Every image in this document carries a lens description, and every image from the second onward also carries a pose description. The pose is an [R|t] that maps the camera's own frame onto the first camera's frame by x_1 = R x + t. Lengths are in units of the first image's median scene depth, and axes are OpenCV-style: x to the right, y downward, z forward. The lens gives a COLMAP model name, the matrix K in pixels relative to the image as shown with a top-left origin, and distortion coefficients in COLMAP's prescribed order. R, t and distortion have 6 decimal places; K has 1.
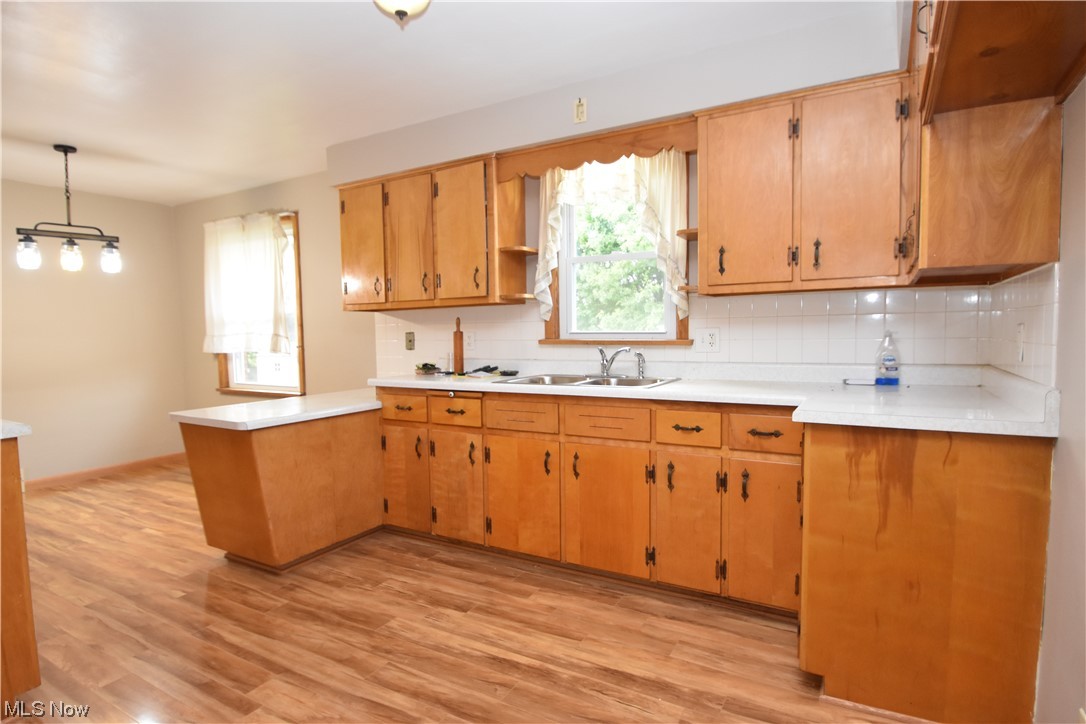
lens RADIAL K [[579.0, 0, 542.5], [0, 579.0, 363.6], [0, 0, 1]] dist [-0.016140, -0.002289]
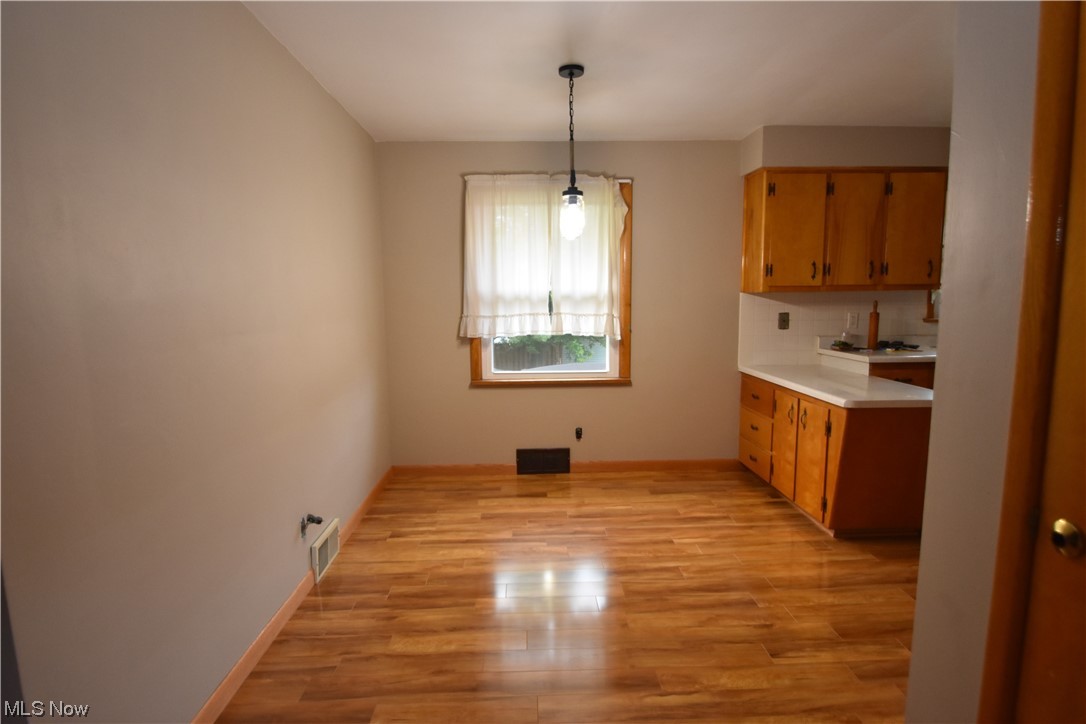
lens RADIAL K [[579.0, 0, 539.7], [0, 579.0, 361.4], [0, 0, 1]] dist [-0.016140, -0.002289]
pose [[0.849701, -0.052850, 0.524609, -1.318640], [0.028290, 0.998100, 0.054729, -0.039254], [-0.526505, -0.031662, 0.849582, 0.367870]]
